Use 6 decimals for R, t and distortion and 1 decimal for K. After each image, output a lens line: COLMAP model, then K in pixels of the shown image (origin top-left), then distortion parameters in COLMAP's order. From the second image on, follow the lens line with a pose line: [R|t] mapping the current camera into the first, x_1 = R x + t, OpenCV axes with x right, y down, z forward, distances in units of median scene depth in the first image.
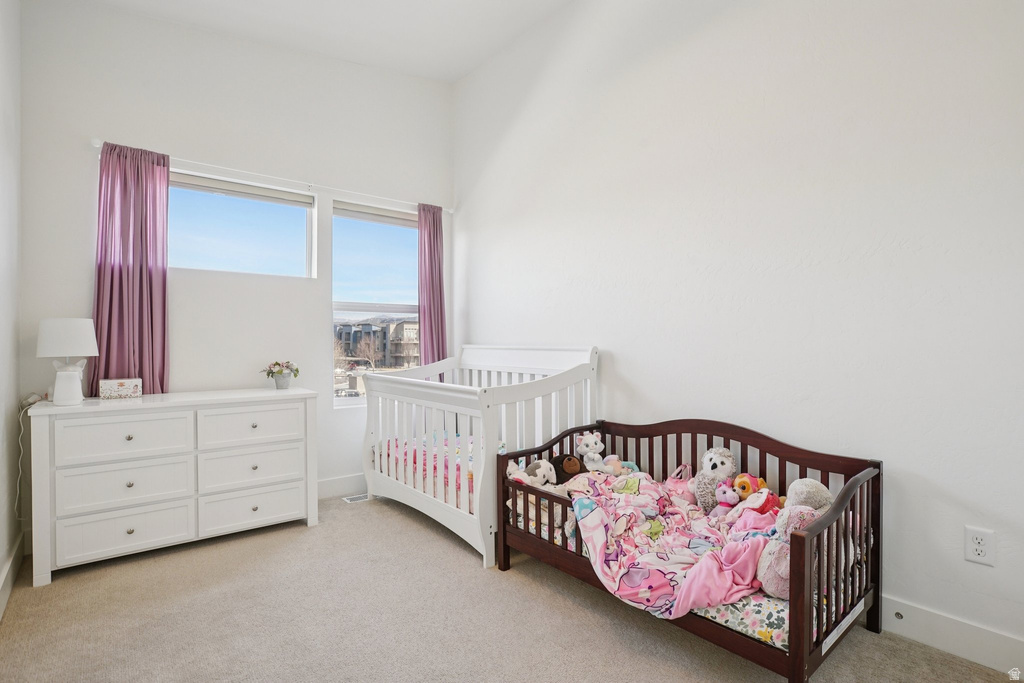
lens RADIAL K [[519.0, 0, 512.0], [0, 519.0, 341.5], [0, 0, 1]] dist [-0.001456, -0.000187]
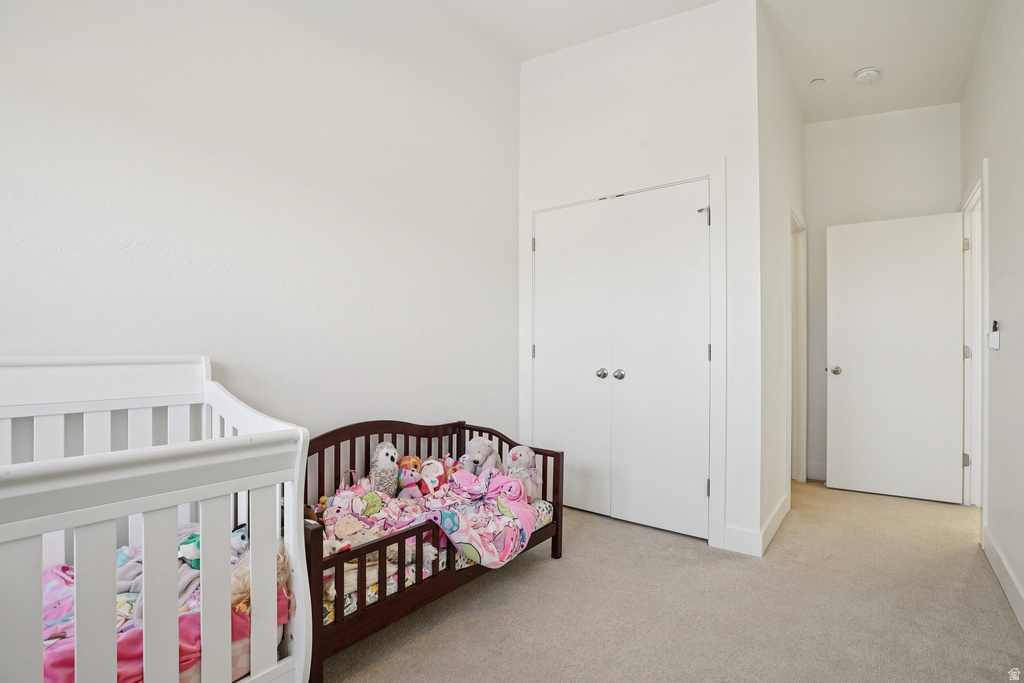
lens RADIAL K [[479.0, 0, 506.0], [0, 479.0, 338.4], [0, 0, 1]] dist [-0.013772, 0.000698]
pose [[-0.196932, 0.025814, 0.980077, -0.697530], [0.003423, 0.999665, -0.025643, 0.000857], [-0.980411, -0.001695, -0.196955, 0.952401]]
